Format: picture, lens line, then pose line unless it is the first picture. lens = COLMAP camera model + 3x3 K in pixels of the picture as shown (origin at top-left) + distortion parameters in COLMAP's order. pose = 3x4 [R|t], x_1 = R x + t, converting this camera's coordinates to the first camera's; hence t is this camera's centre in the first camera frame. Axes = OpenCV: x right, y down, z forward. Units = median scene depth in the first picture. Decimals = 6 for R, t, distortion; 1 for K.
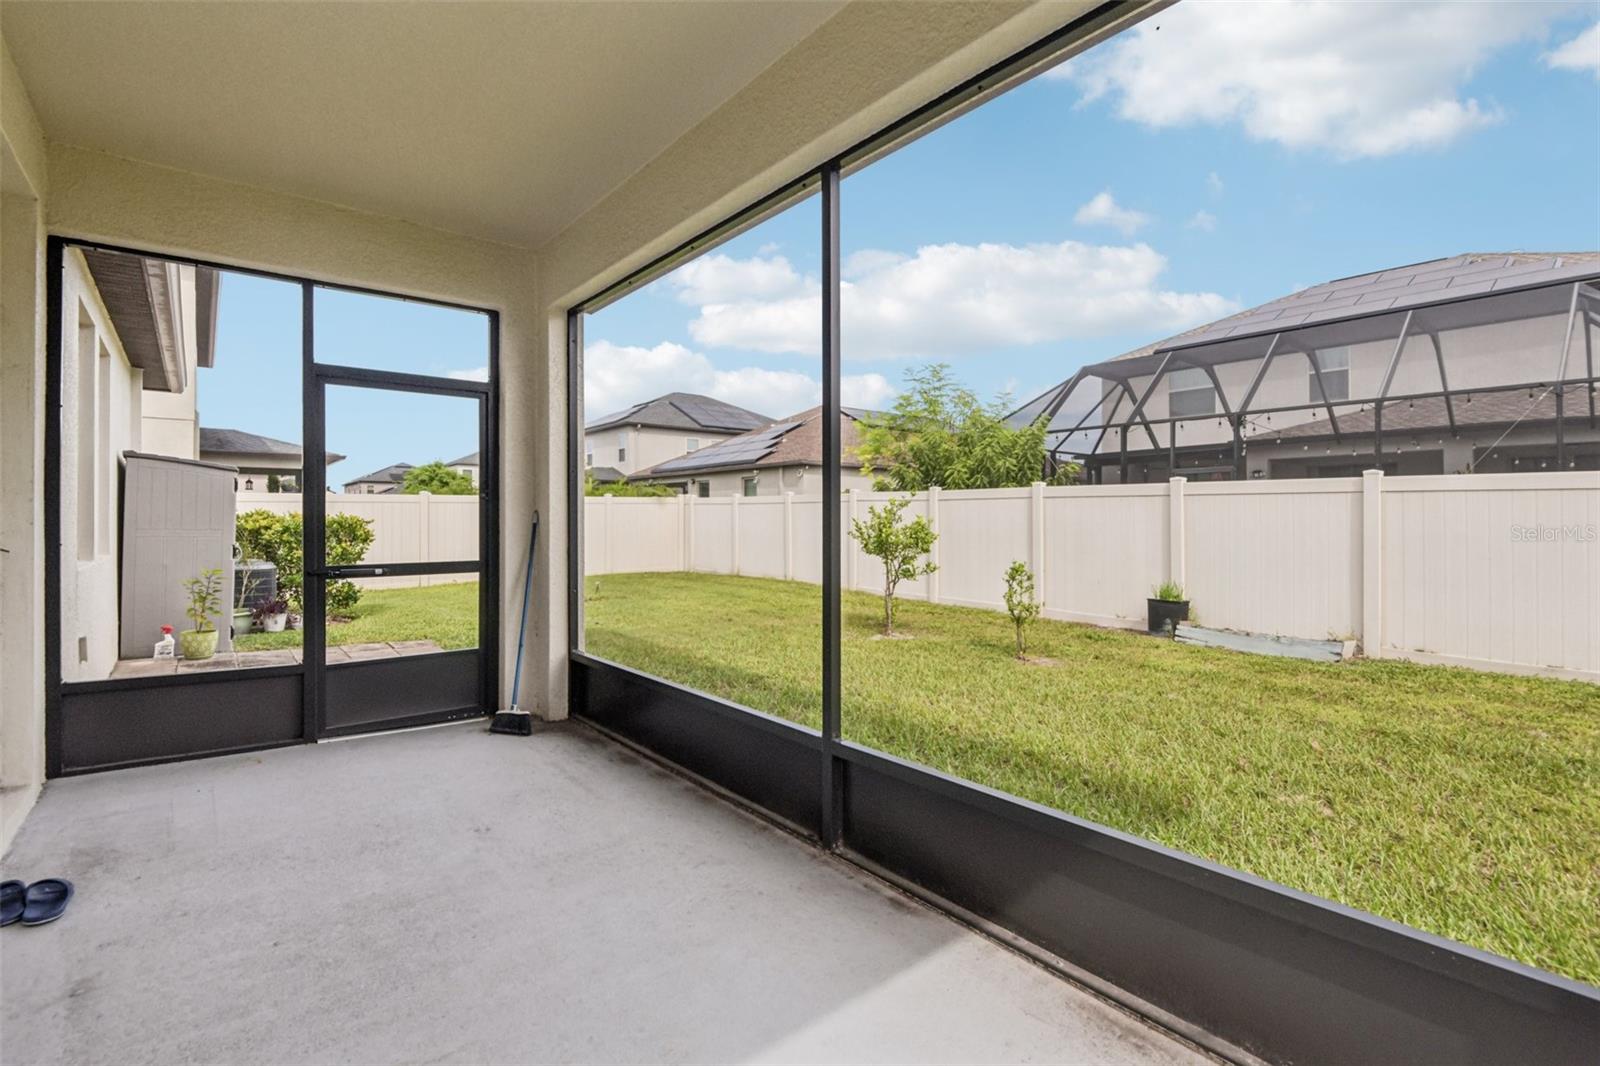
lens RADIAL K [[745.2, 0, 808.3], [0, 745.2, 525.3], [0, 0, 1]] dist [0.020658, -0.000116]
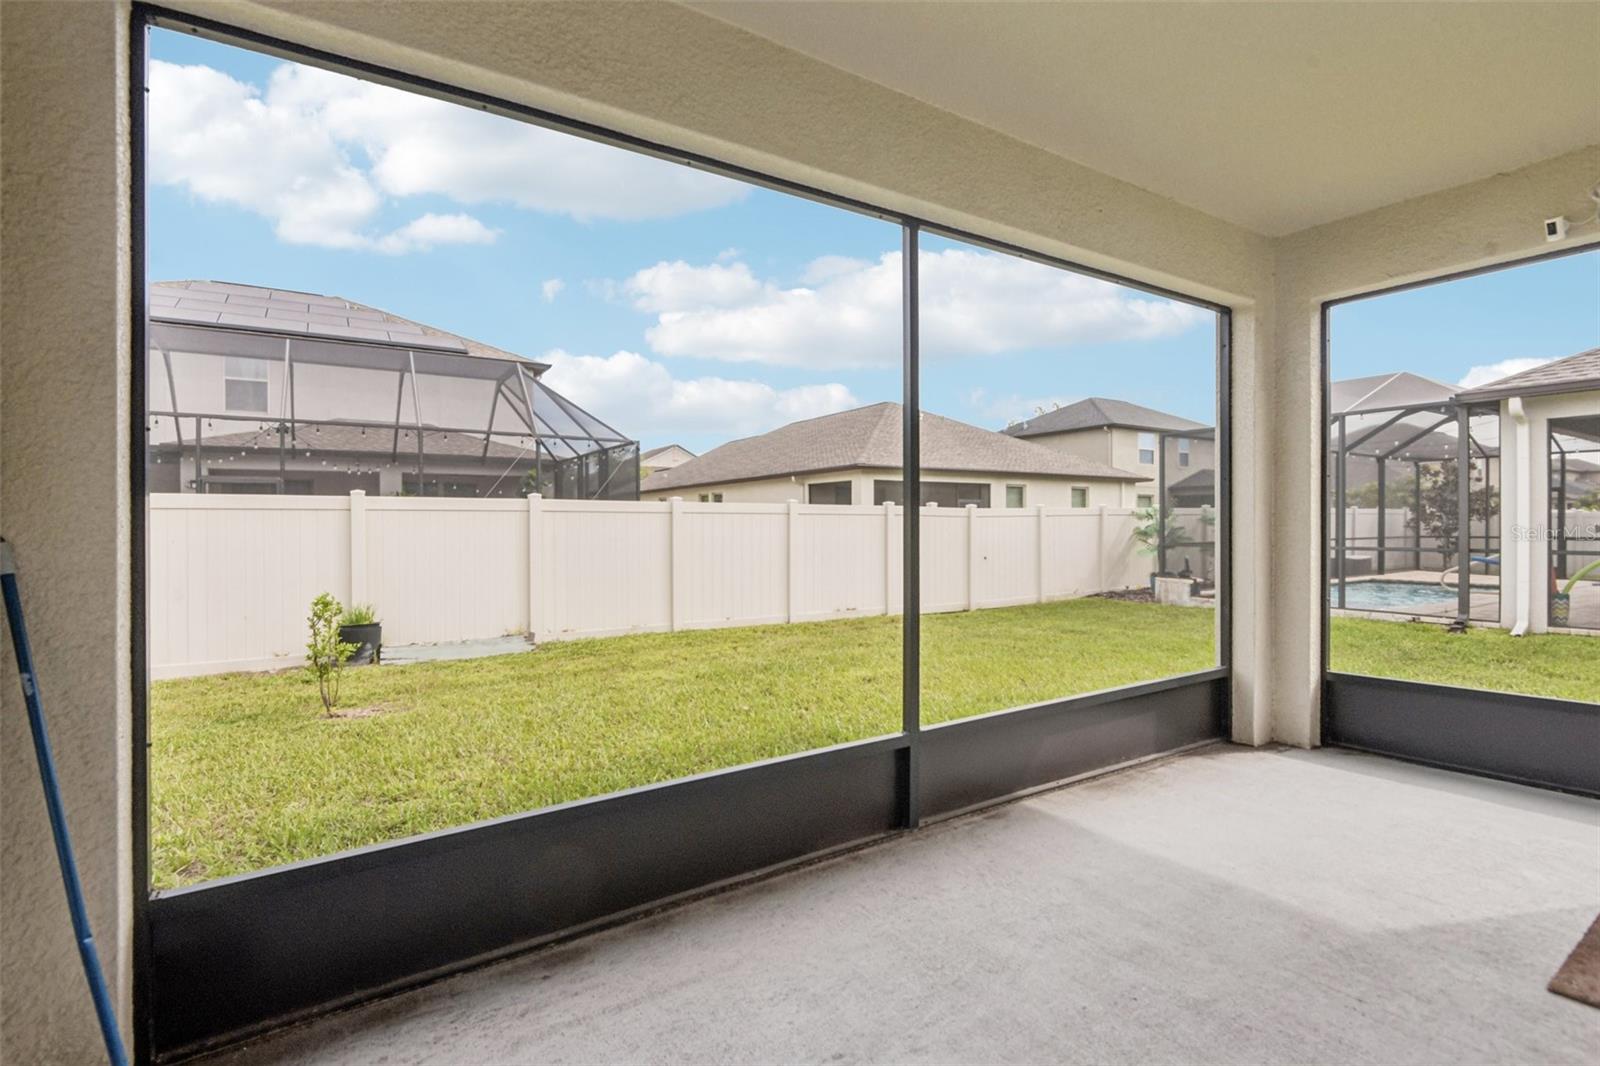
lens RADIAL K [[745.2, 0, 808.3], [0, 745.2, 525.3], [0, 0, 1]] dist [0.020658, -0.000116]
pose [[0.116943, -0.001252, 0.993138, -0.933496], [0.018767, 0.999823, -0.000950, -0.024974], [-0.992961, 0.018750, 0.116946, 0.849554]]
